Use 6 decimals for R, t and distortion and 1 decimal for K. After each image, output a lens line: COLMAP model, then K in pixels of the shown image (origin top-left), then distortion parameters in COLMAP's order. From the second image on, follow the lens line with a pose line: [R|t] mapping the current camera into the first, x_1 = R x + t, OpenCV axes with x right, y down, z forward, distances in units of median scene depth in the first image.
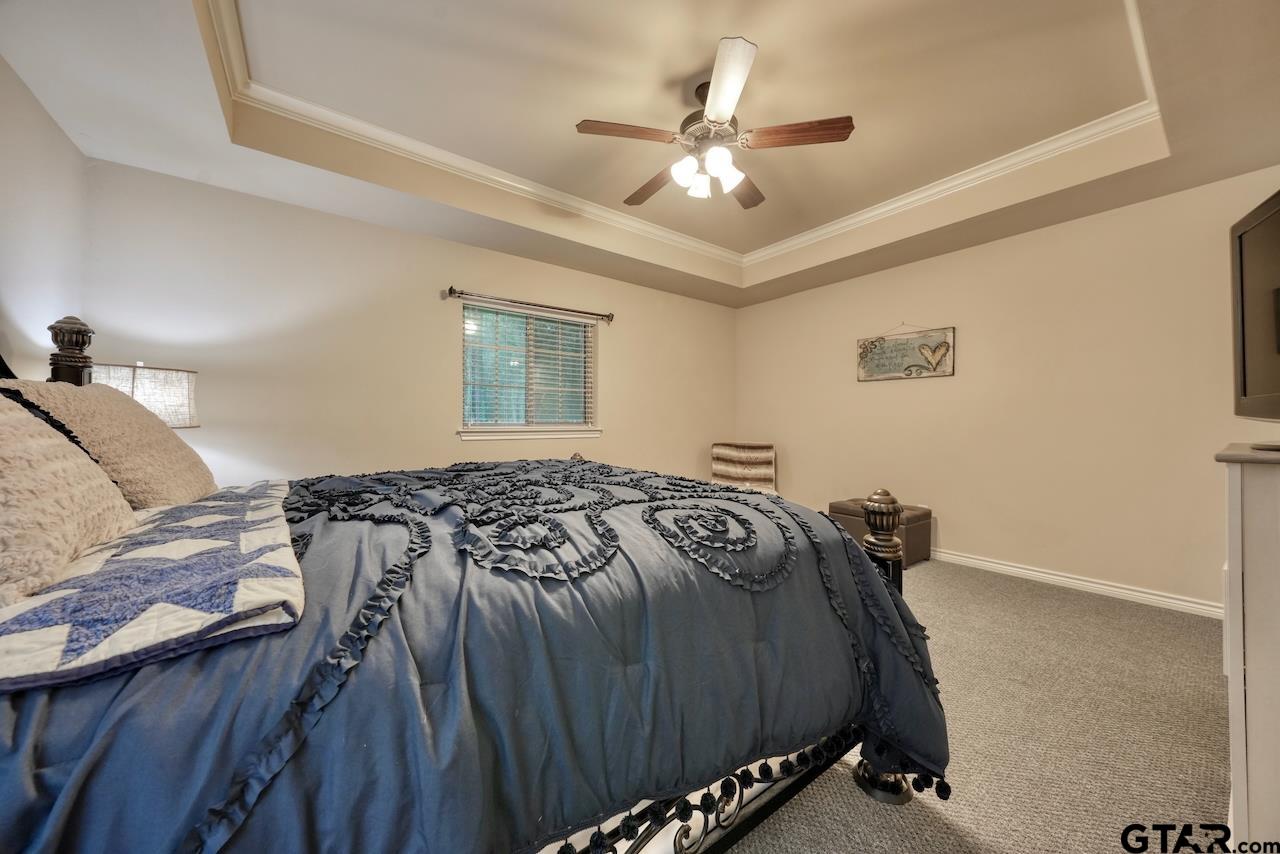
lens RADIAL K [[448.8, 0, 641.2], [0, 448.8, 426.1], [0, 0, 1]] dist [-0.004059, 0.000381]
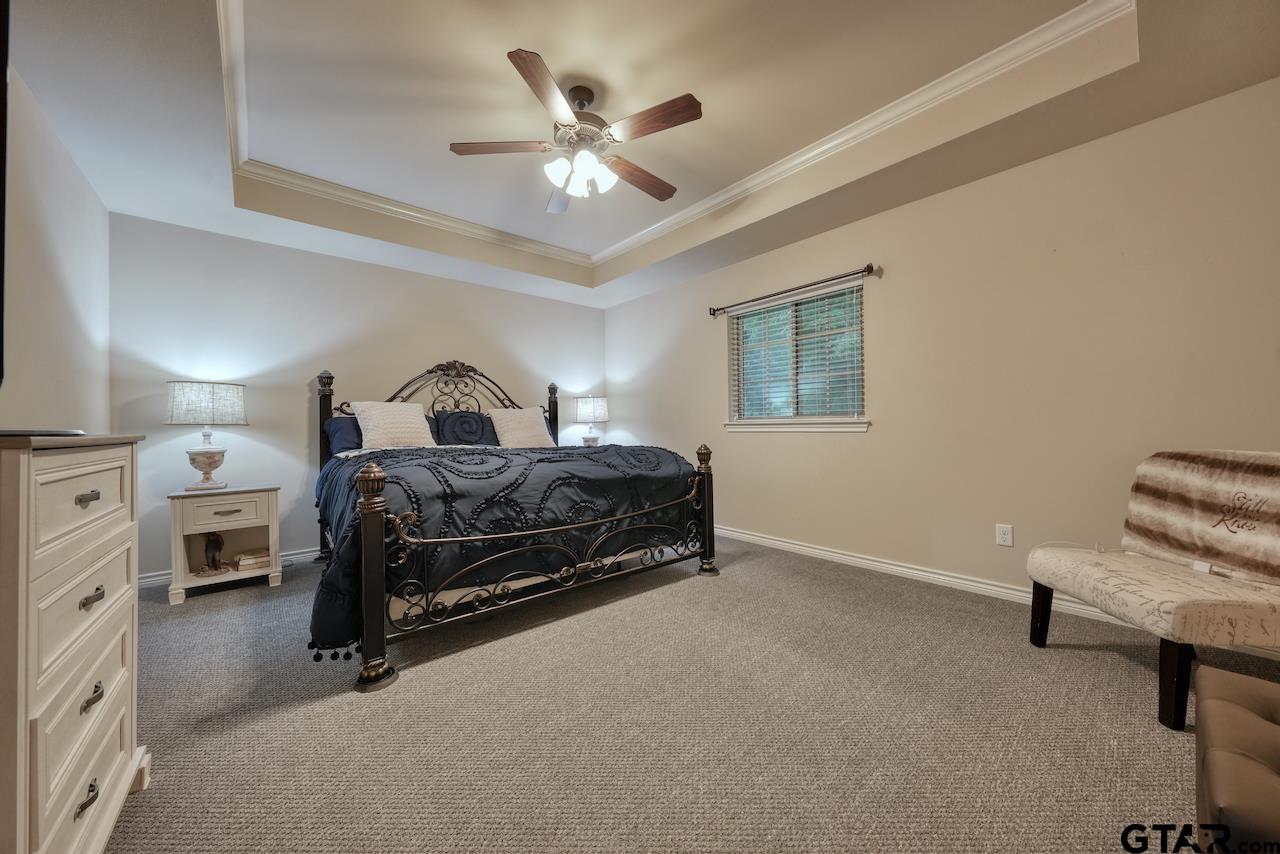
lens RADIAL K [[448.8, 0, 640.8], [0, 448.8, 425.2], [0, 0, 1]] dist [-0.004059, 0.000381]
pose [[0.045772, 0.000213, -0.998952, 0.715201], [0.009838, 0.999951, 0.000664, 0.010914], [0.998903, -0.009858, 0.045767, 0.648146]]
